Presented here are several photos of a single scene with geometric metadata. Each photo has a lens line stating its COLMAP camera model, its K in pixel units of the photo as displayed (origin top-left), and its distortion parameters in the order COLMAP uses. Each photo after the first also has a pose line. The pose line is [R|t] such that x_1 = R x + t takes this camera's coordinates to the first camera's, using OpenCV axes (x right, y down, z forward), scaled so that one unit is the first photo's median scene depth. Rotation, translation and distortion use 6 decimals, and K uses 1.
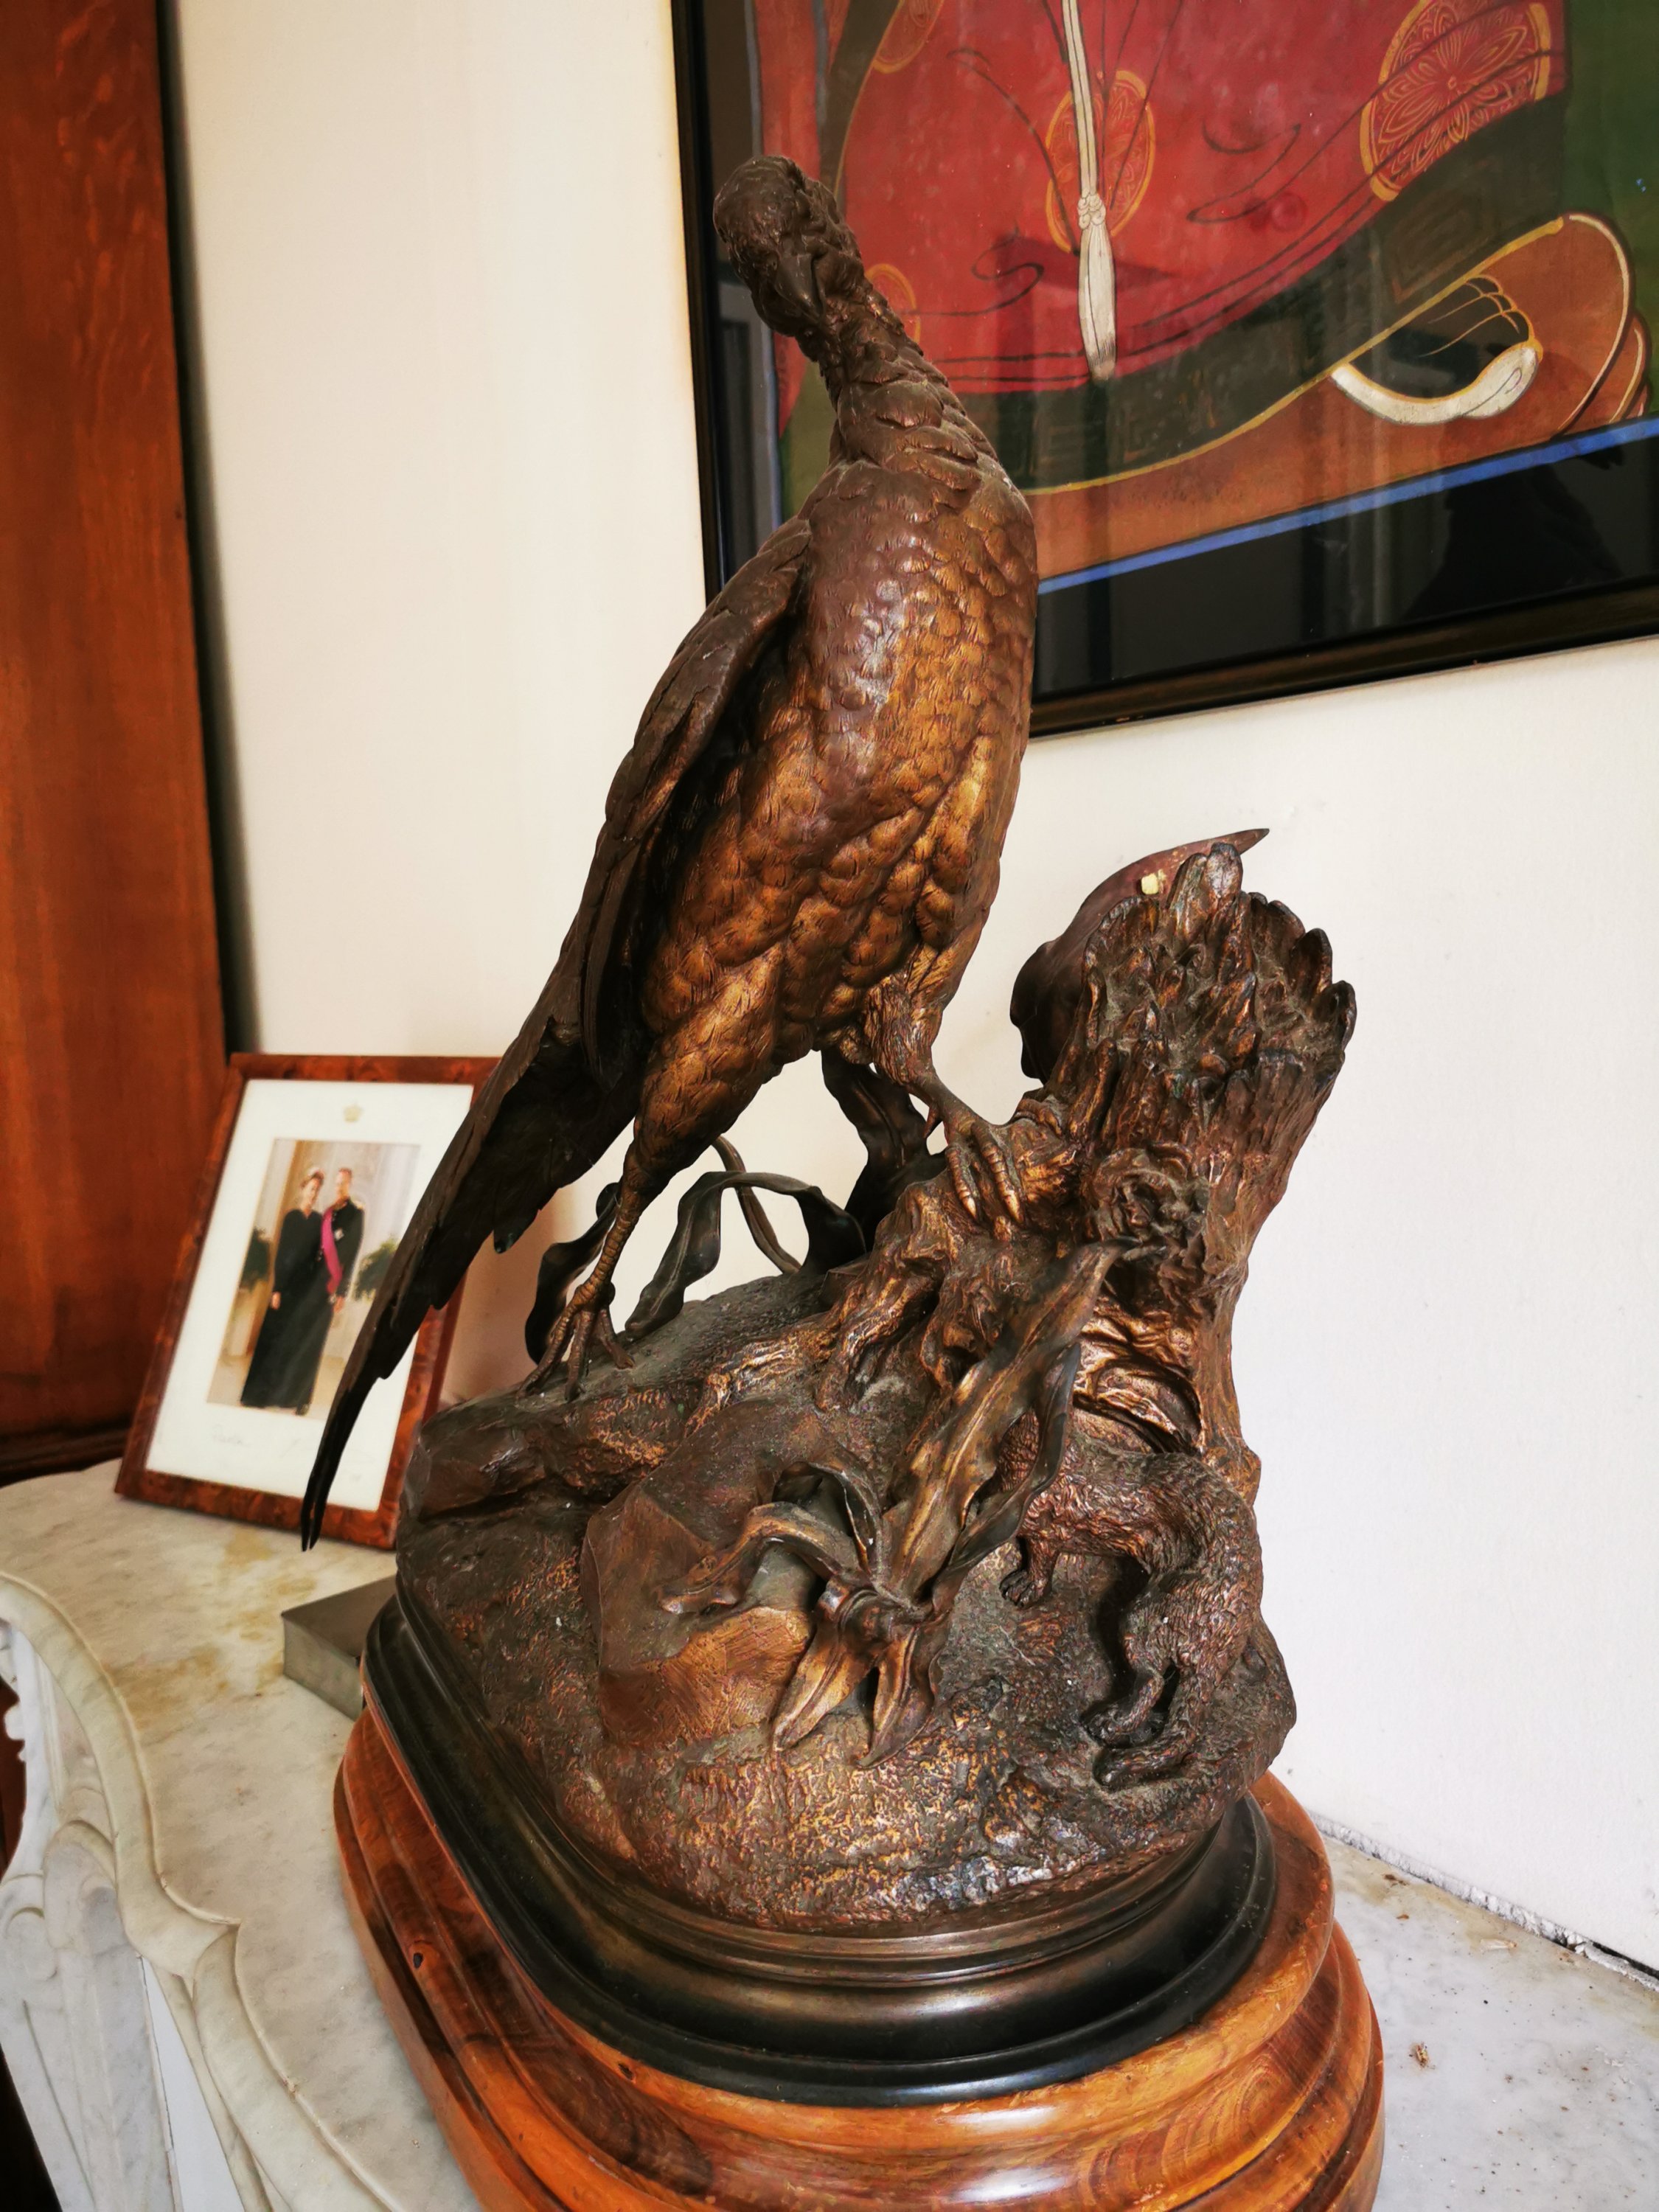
lens RADIAL K [[1724.2, 0, 828.5], [0, 1724.2, 1122.3], [0, 0, 1]] dist [0.008466, -0.042358]
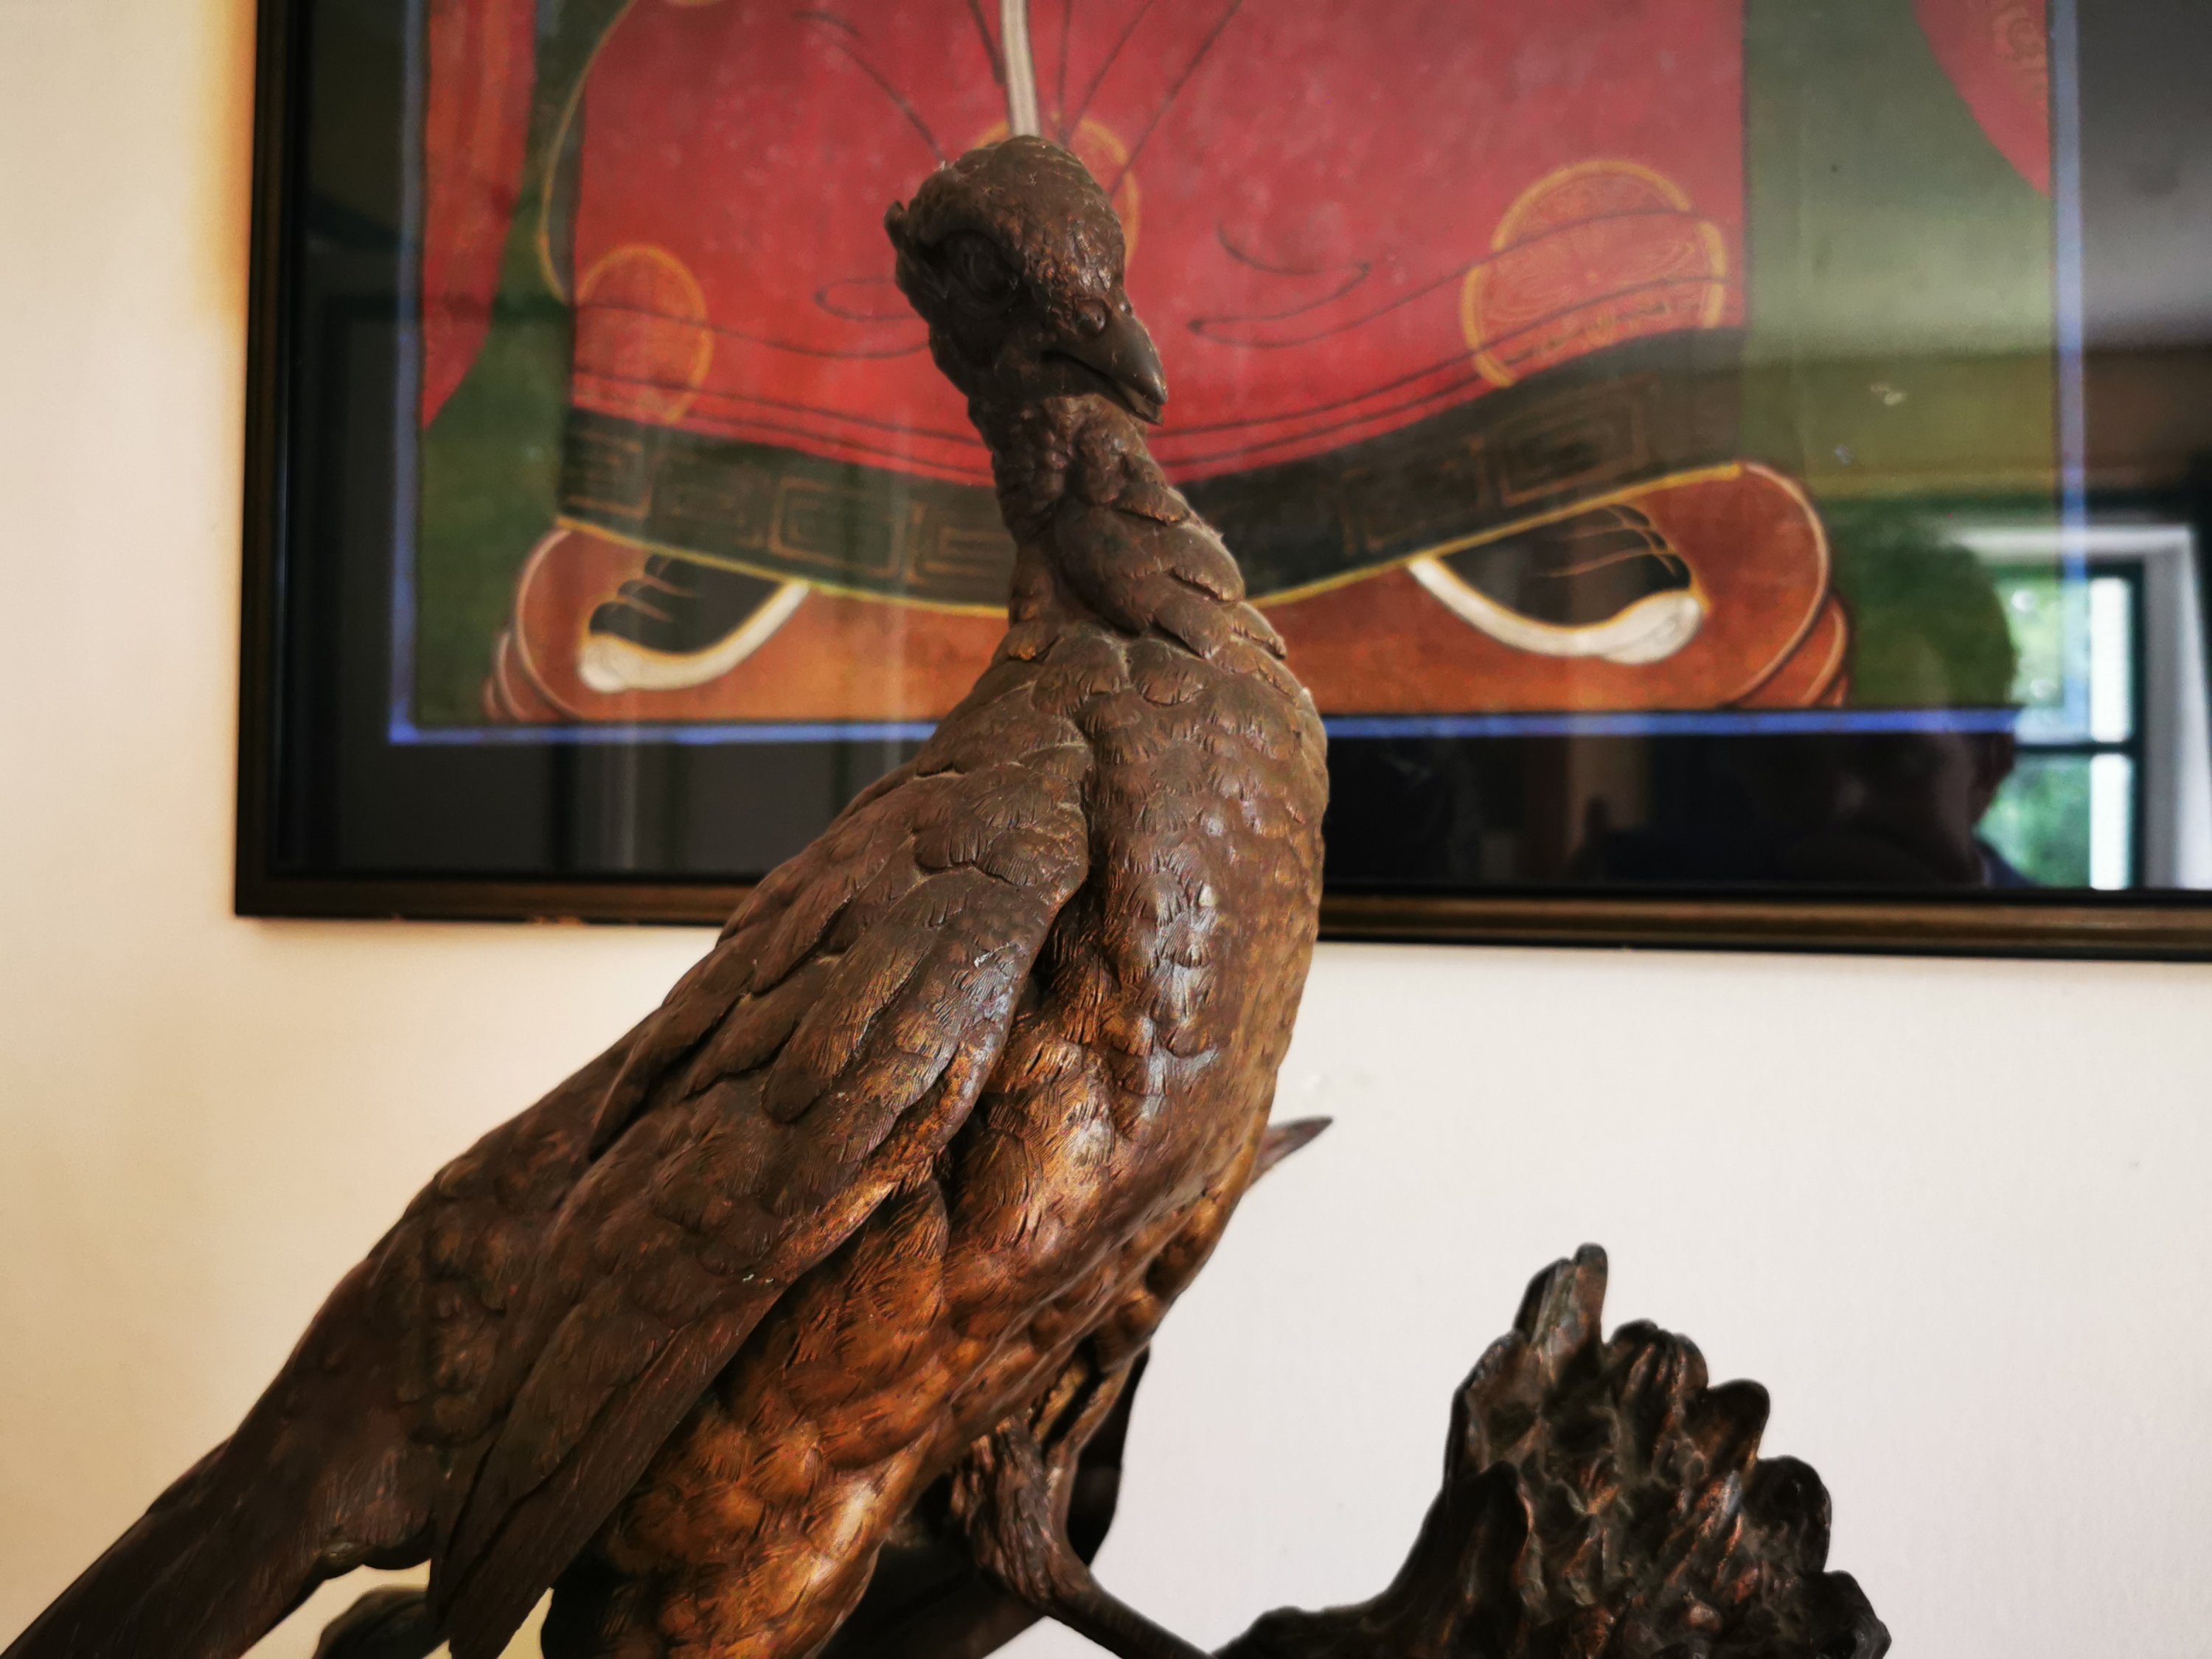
lens RADIAL K [[1759.8, 0, 1097.2], [0, 1759.8, 841.6], [0, 0, 1]] dist [0.003880, -0.003957]
pose [[0.807455, 0.070555, 0.585695, -0.329410], [0.017702, 0.989477, -0.143601, -0.202755], [-0.589664, 0.126319, 0.797709, 0.473766]]
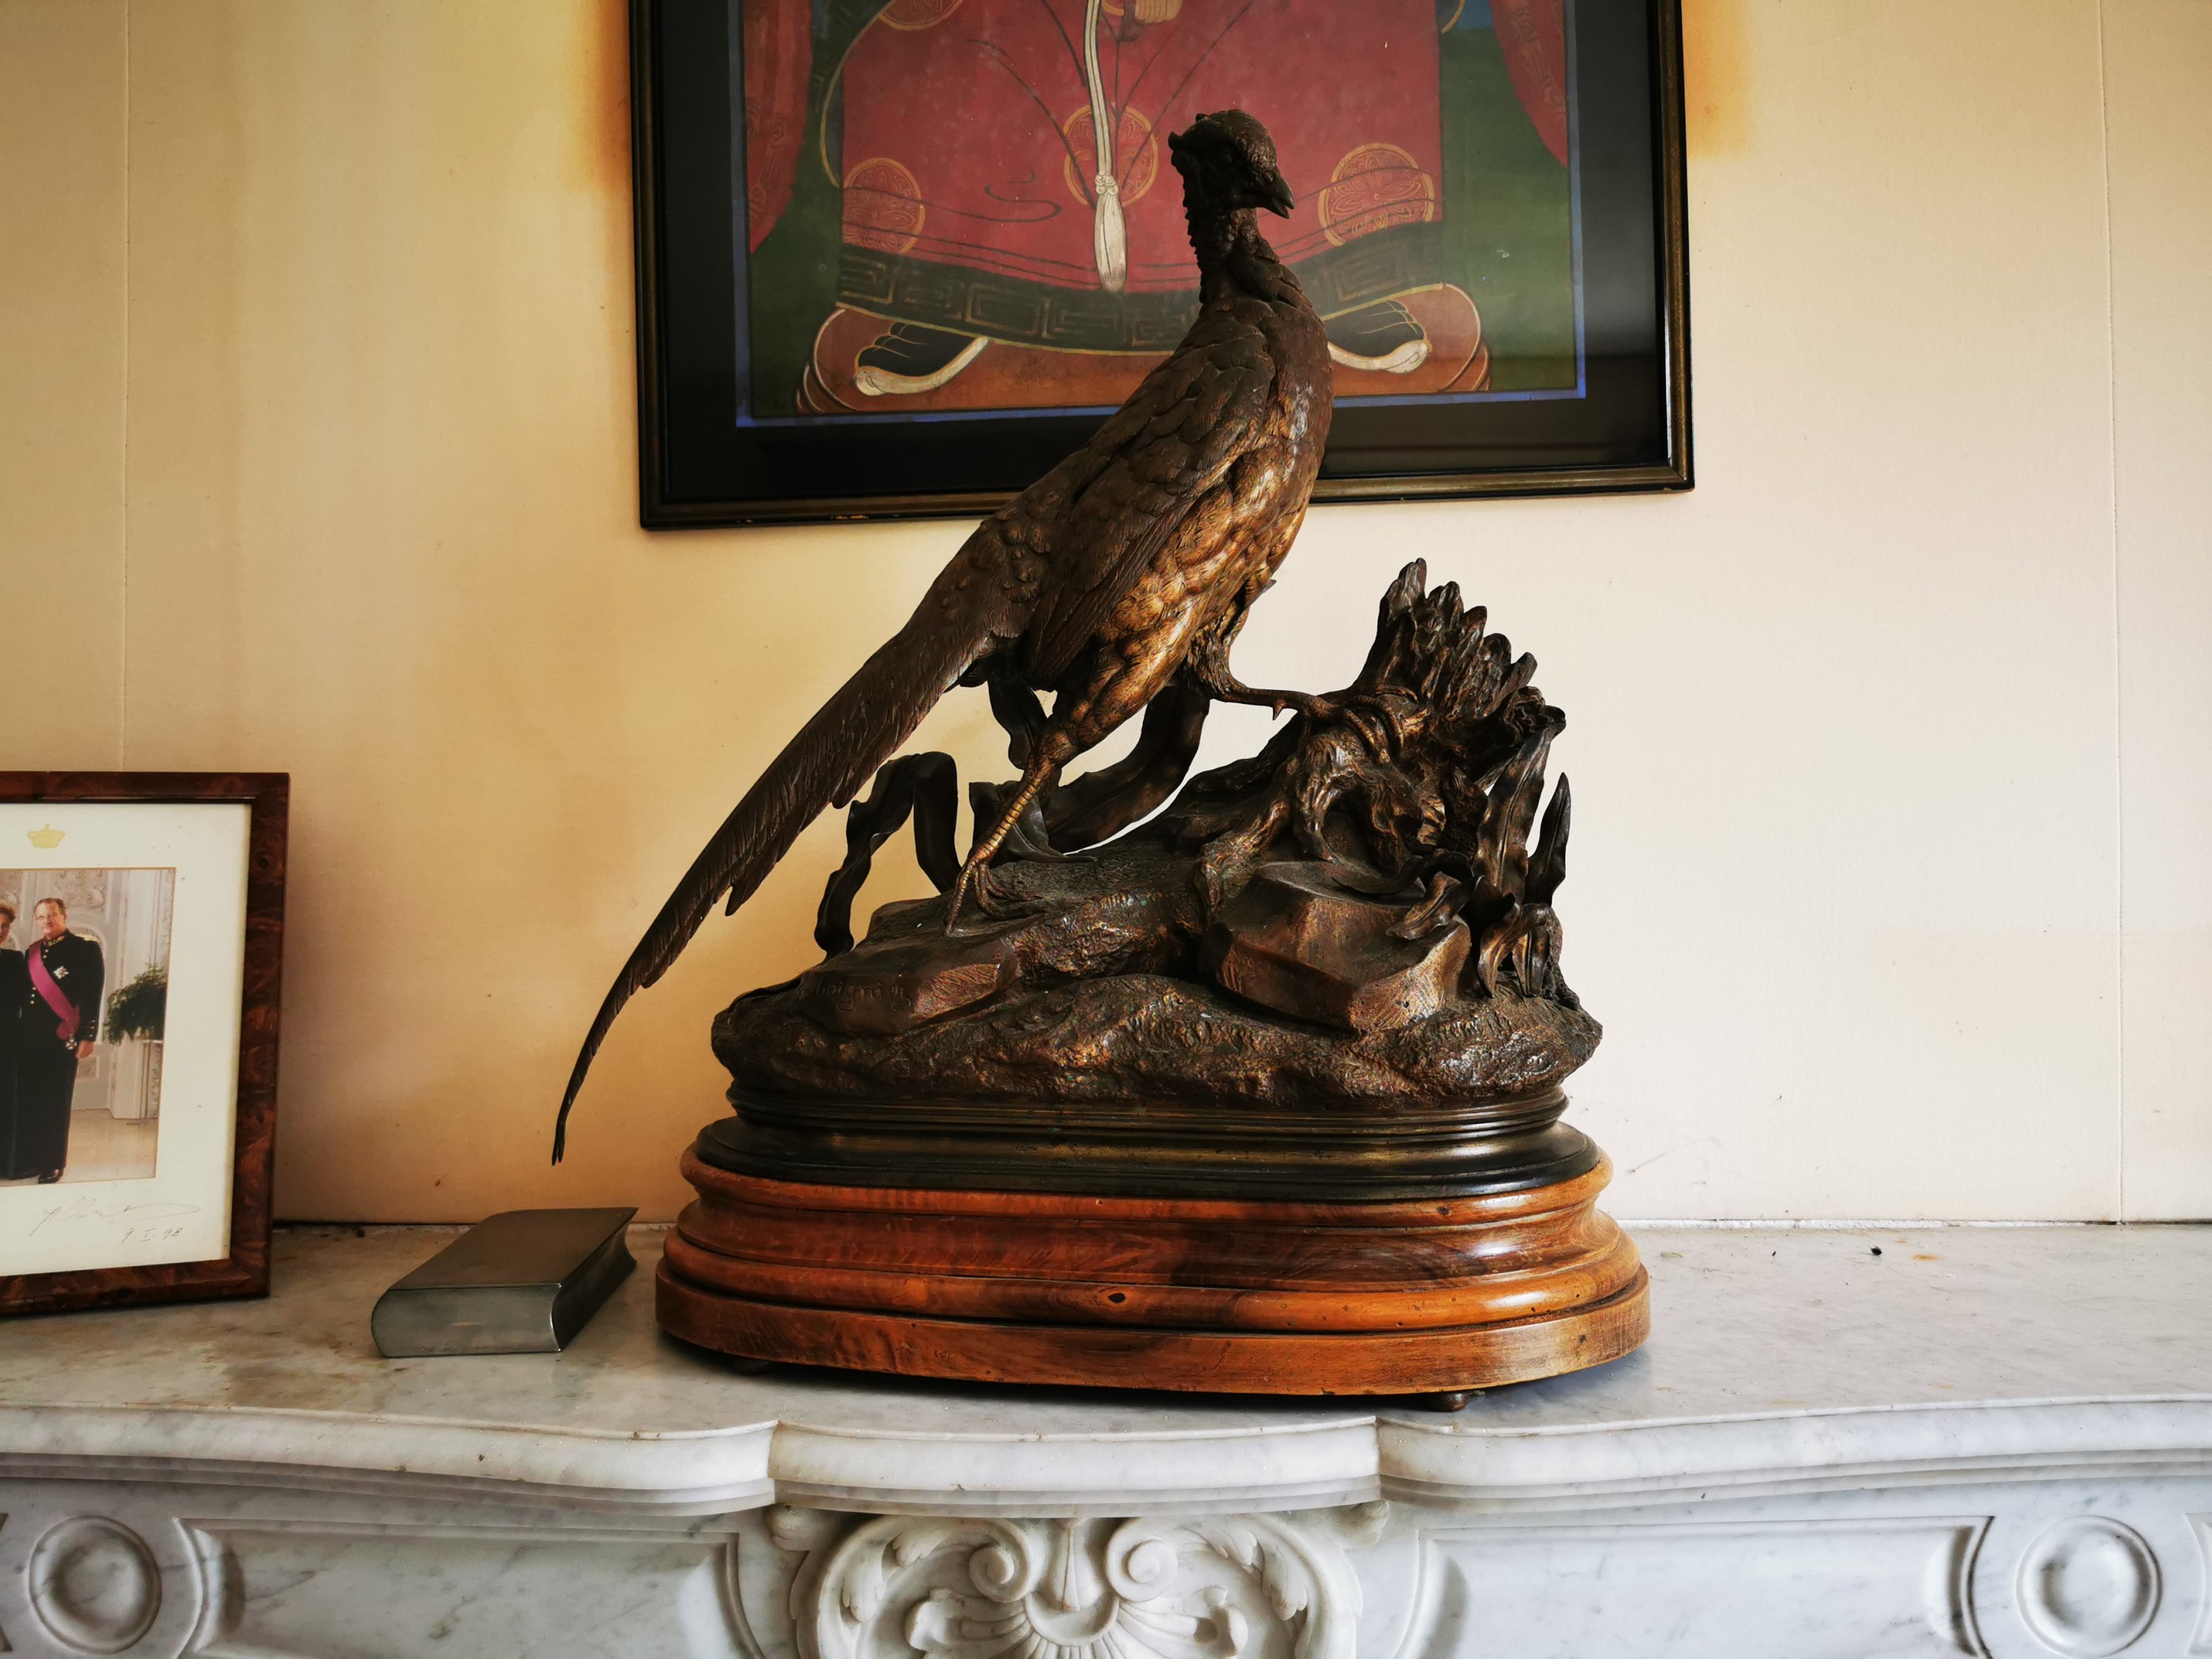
lens RADIAL K [[1664.5, 0, 1106.0], [0, 1664.5, 829.5], [0, 0, 1]] dist [0.001339, 0.098426]
pose [[0.643653, 0.043486, 0.764081, -1.185647], [0.080770, 0.988949, -0.124324, 0.281552], [-0.761043, 0.141736, 0.633028, 0.162260]]
